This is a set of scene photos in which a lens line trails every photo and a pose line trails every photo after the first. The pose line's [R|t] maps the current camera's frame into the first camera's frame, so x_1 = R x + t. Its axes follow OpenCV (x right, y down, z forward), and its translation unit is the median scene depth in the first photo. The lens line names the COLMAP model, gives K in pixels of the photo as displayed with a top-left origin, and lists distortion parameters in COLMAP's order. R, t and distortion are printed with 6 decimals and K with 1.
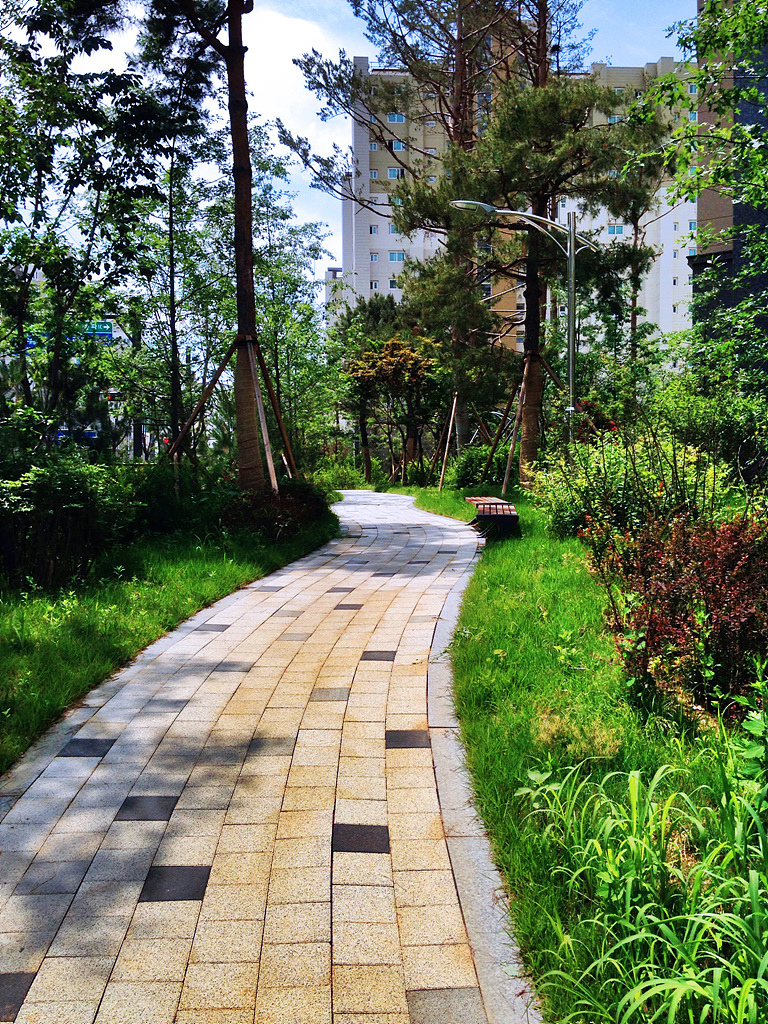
lens RADIAL K [[981.7, 0, 384.0], [0, 981.7, 512.0], [0, 0, 1]] dist [-0.115114, -0.002694]
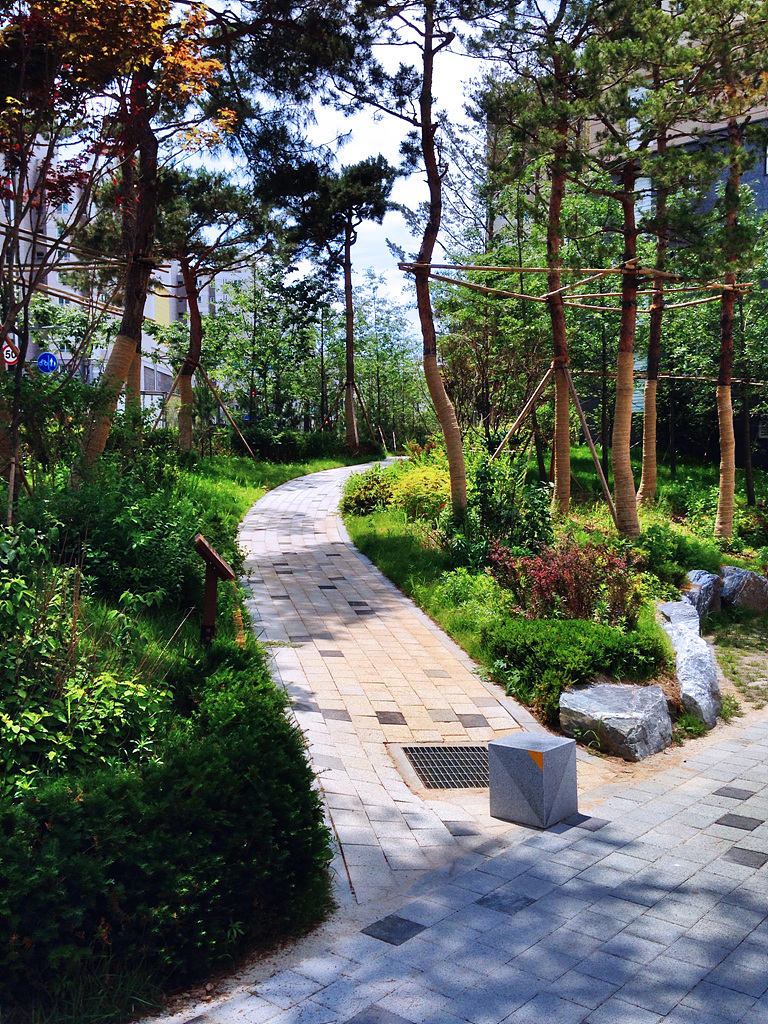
lens RADIAL K [[981.7, 0, 384.0], [0, 981.7, 512.0], [0, 0, 1]] dist [-0.115114, -0.002694]
pose [[0.986543, 0.023562, -0.161794, 0.350686], [-0.020090, 0.999532, 0.023065, 0.088301], [0.162262, -0.019504, 0.986555, -1.434878]]
